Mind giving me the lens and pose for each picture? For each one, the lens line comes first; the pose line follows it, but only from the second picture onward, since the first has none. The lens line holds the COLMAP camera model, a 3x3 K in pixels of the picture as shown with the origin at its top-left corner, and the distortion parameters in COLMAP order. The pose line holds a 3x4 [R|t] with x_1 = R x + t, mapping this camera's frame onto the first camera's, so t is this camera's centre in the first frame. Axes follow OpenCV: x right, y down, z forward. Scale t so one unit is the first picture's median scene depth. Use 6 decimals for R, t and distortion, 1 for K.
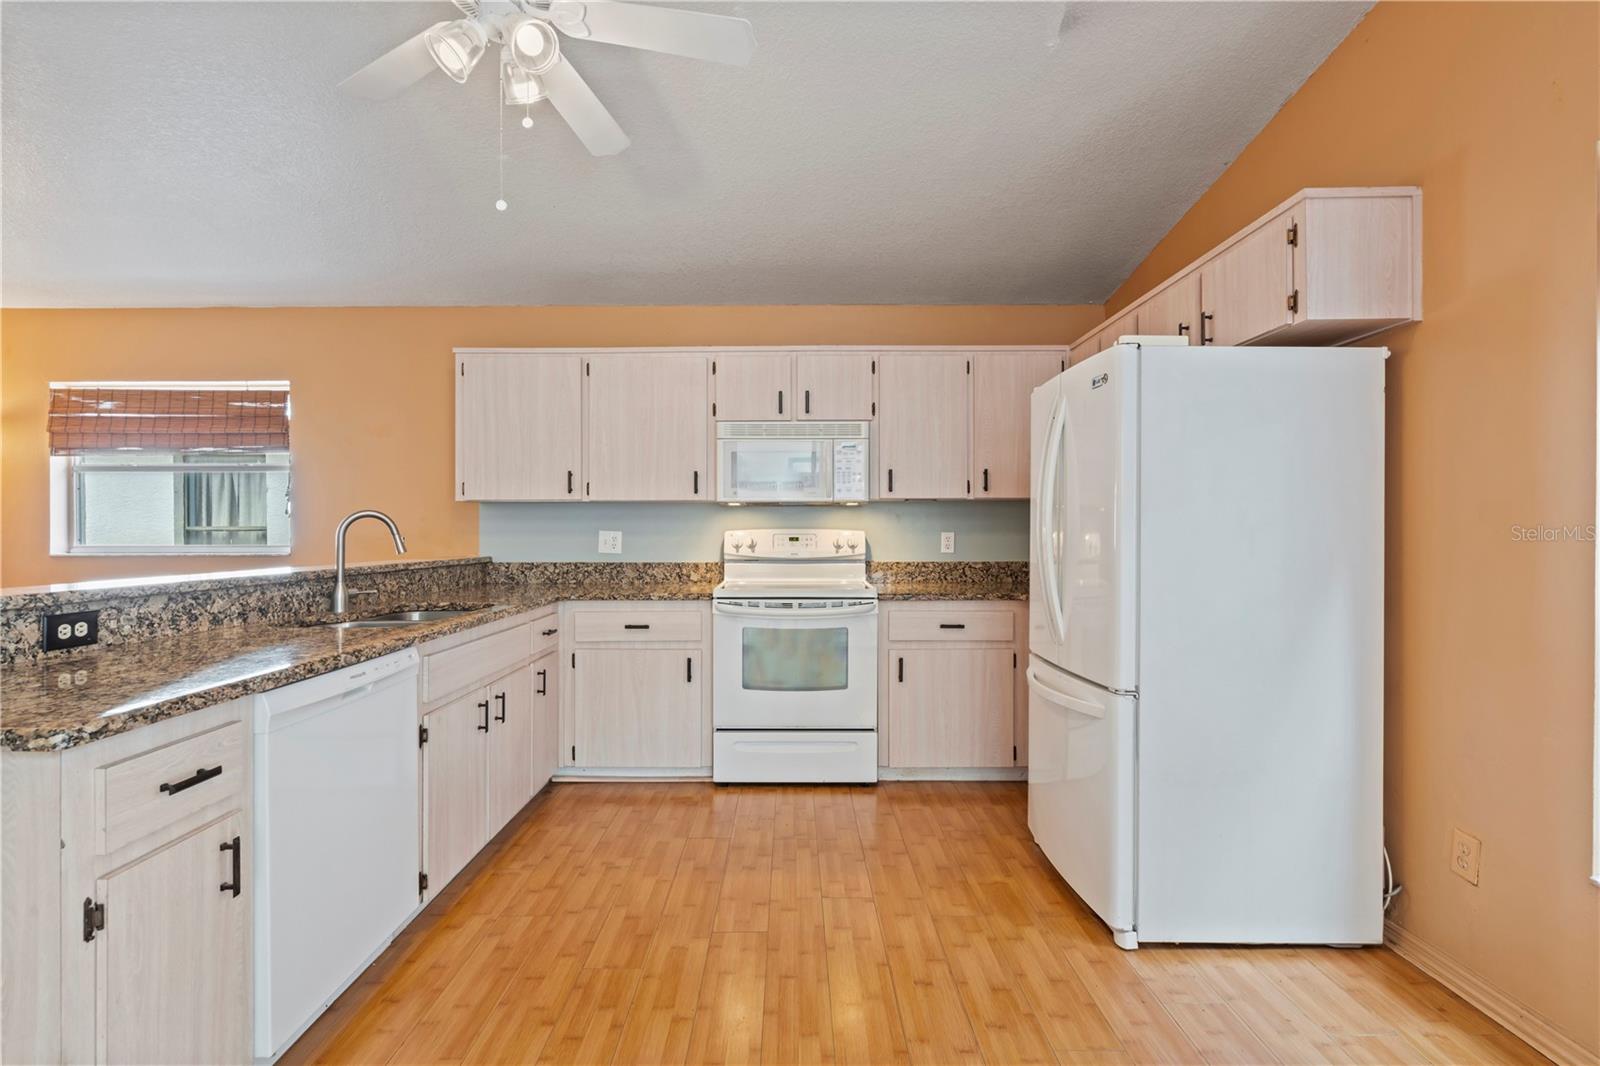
lens RADIAL K [[732.5, 0, 793.7], [0, 732.5, 531.9], [0, 0, 1]] dist [-0.003370, 0.003781]
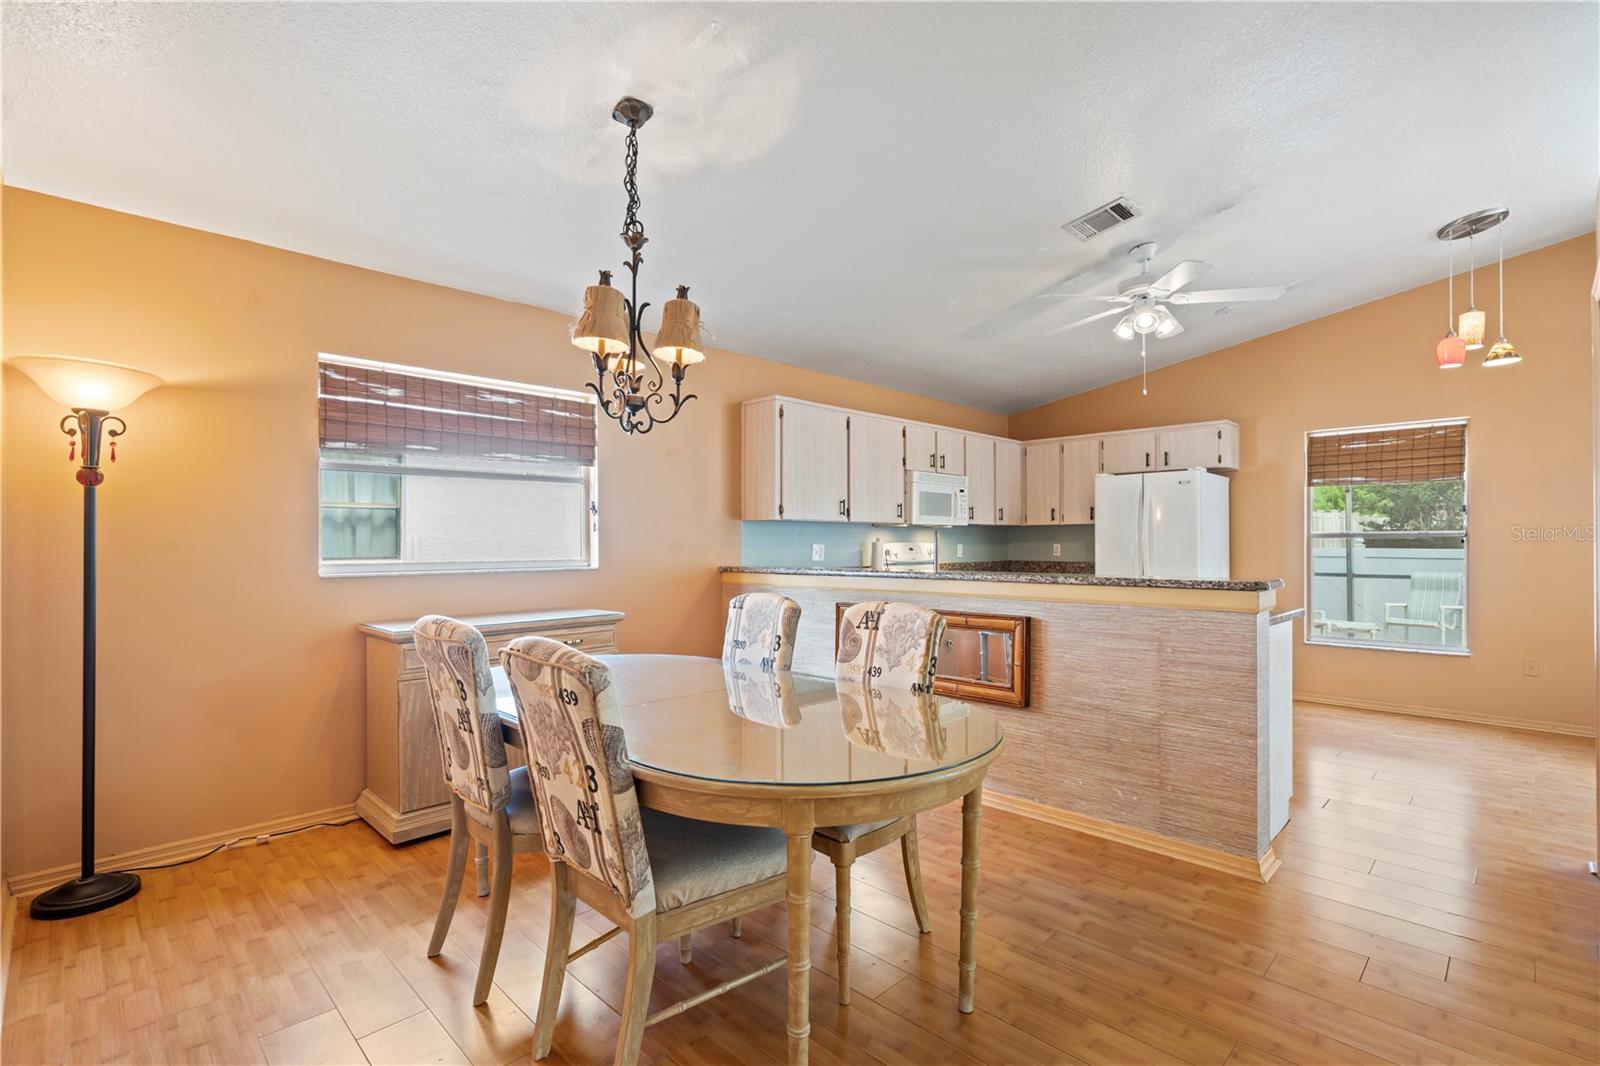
lens RADIAL K [[732.5, 0, 796.2], [0, 732.5, 537.2], [0, 0, 1]] dist [-0.003370, 0.003781]
pose [[0.706354, 0.003883, 0.707848, -1.423825], [0.002901, 0.999961, -0.008380, -0.002943], [-0.707853, 0.007972, 0.706315, 0.121461]]
